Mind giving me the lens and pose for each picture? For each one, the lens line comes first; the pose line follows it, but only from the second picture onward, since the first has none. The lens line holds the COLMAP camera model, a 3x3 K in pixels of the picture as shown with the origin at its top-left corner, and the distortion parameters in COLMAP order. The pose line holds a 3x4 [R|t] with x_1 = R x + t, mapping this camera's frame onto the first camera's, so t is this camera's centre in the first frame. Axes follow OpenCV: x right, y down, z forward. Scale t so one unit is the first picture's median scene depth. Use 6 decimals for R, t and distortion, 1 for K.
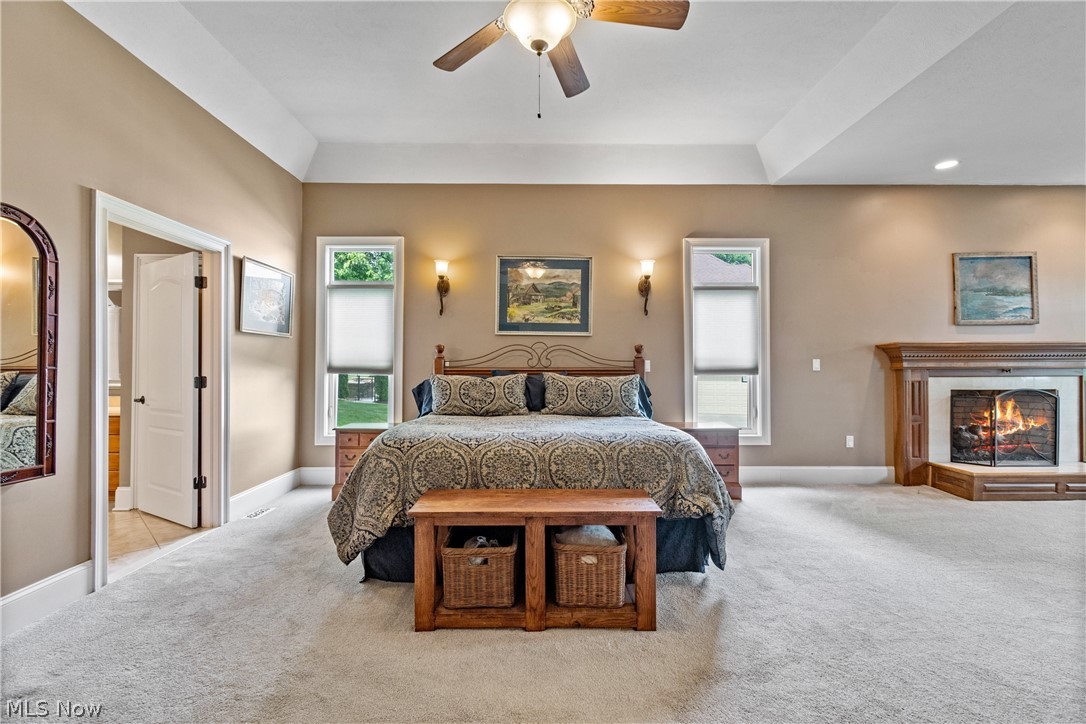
lens RADIAL K [[454.5, 0, 540.4], [0, 454.5, 338.4], [0, 0, 1]] dist [0.000746, 0.000038]
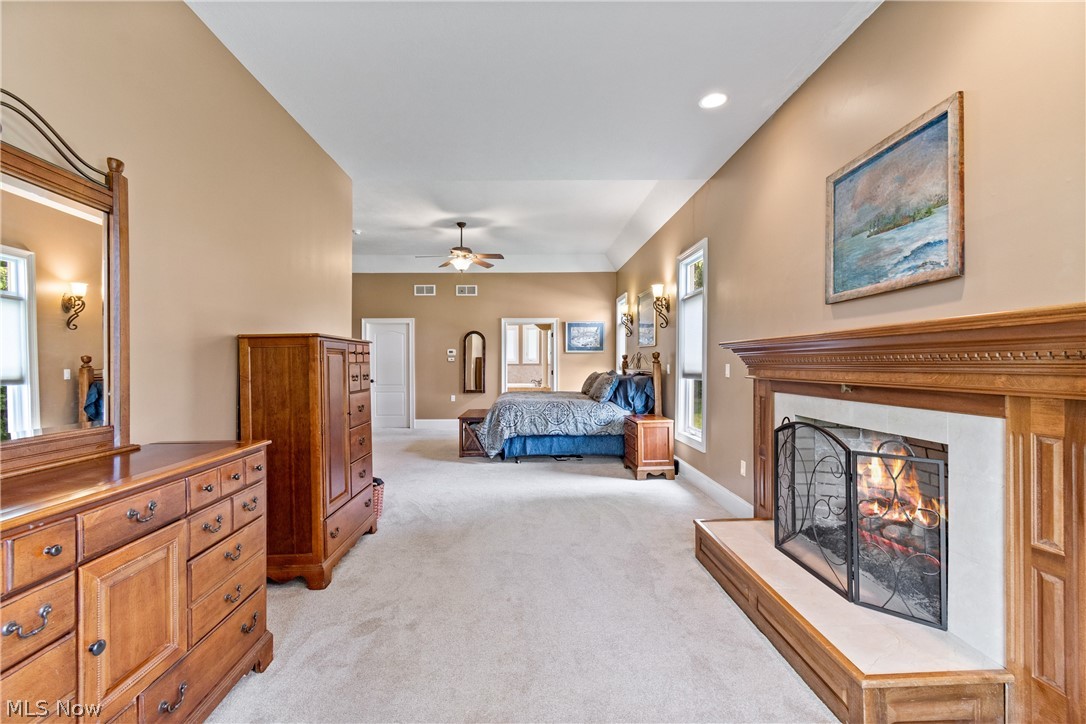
lens RADIAL K [[476.1, 0, 543.0], [0, 476.1, 362.0], [0, 0, 1]] dist [0.001951, -0.000266]
pose [[0.047238, -0.006841, -0.998860, 1.501041], [0.050528, 0.998713, -0.004450, 0.027936], [0.997605, -0.050260, 0.047523, 0.612394]]
